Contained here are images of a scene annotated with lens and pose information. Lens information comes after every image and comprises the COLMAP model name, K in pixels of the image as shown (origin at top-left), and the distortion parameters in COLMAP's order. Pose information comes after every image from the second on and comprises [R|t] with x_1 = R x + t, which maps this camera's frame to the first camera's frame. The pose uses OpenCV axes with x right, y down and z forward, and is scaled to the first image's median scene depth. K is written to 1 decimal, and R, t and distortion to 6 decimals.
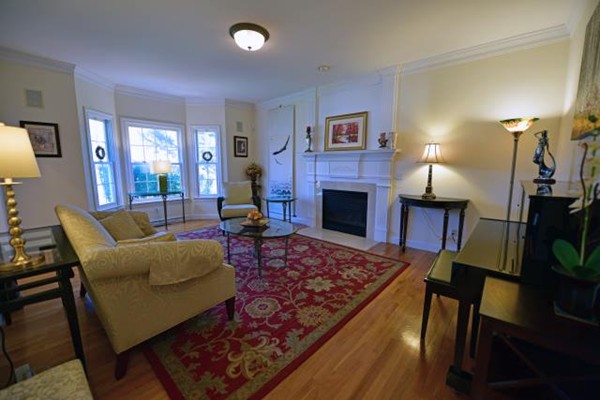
lens RADIAL K [[238.9, 0, 302.0], [0, 238.9, 199.2], [0, 0, 1]] dist [-0.016868, -0.000129]
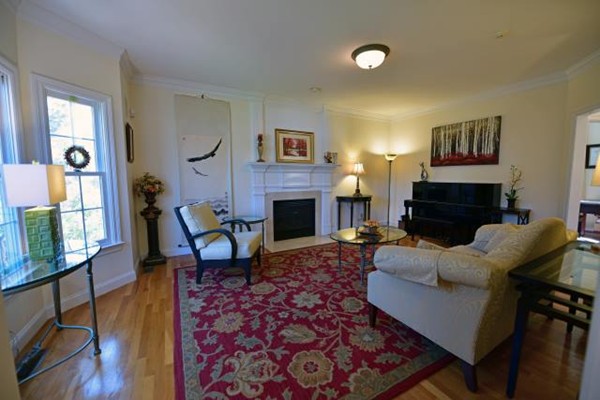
lens RADIAL K [[238.9, 0, 299.4], [0, 238.9, 198.8], [0, 0, 1]] dist [-0.016868, -0.000129]
pose [[0.336970, -0.093260, 0.936885, -0.839345], [0.134907, 0.989597, 0.049985, -0.090628], [-0.931800, 0.109548, 0.346045, 0.604024]]
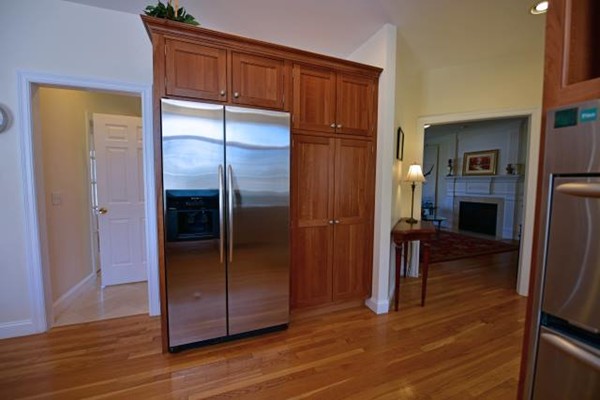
lens RADIAL K [[238.9, 0, 299.3], [0, 238.9, 200.2], [0, 0, 1]] dist [-0.016868, -0.000129]
pose [[0.888482, 0.035381, -0.457546, -0.128923], [-0.068308, 0.996113, -0.055615, 0.103274], [0.453800, 0.080667, 0.887445, -0.761458]]
